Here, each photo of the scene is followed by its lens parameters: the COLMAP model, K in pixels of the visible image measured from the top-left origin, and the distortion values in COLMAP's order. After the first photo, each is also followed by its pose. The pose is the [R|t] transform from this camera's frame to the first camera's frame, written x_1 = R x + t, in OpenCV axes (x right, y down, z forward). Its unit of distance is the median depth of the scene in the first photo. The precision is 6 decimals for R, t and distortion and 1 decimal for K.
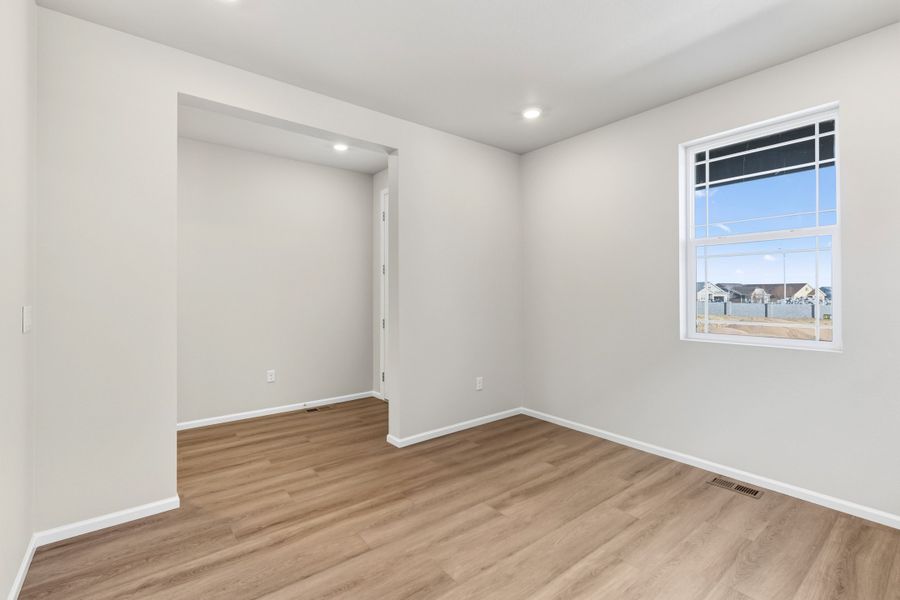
lens RADIAL K [[404.8, 0, 449.2], [0, 404.8, 290.4], [0, 0, 1]] dist [0.000905, -0.000410]
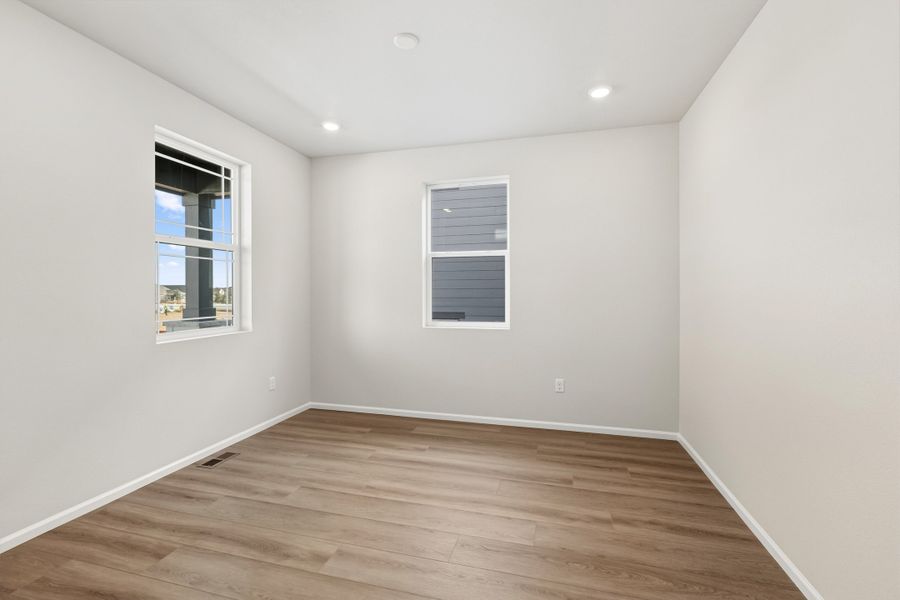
lens RADIAL K [[404.8, 0, 449.2], [0, 404.8, 290.4], [0, 0, 1]] dist [0.000905, -0.000410]
pose [[-0.589927, -0.005690, 0.807437, -0.635594], [-0.008552, 0.999963, 0.000798, -0.006071], [-0.807412, -0.006435, -0.589954, 1.186820]]
